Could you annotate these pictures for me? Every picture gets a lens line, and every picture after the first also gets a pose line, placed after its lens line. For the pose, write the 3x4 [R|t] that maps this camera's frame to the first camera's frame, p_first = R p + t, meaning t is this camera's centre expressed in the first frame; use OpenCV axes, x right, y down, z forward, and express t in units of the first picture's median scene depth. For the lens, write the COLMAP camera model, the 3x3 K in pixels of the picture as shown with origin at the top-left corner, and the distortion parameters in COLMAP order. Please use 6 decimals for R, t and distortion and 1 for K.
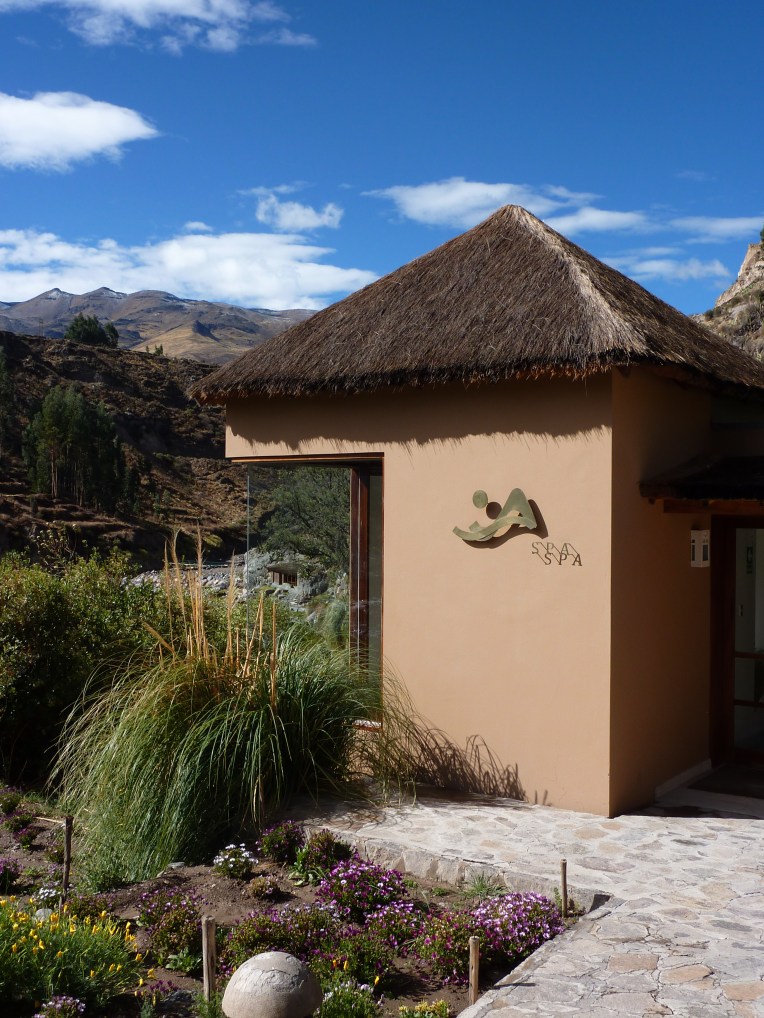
lens RADIAL K [[1291.2, 0, 382.0], [0, 1291.2, 509.0], [0, 0, 1]] dist [-0.013931, 0.003021]
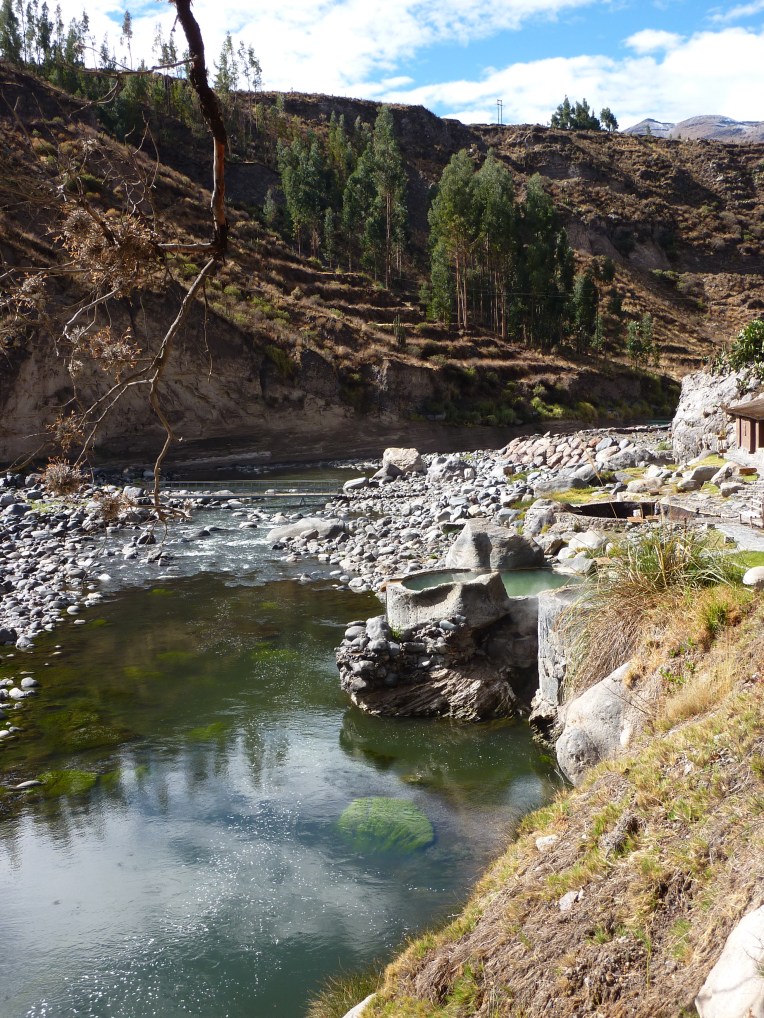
lens RADIAL K [[1291.2, 0, 382.0], [0, 1291.2, 509.0], [0, 0, 1]] dist [-0.013931, 0.003021]
pose [[0.902670, 0.010183, -0.430212, -0.009305], [0.029378, 0.995929, 0.085214, 0.020098], [0.429329, -0.089559, 0.898697, 0.315387]]
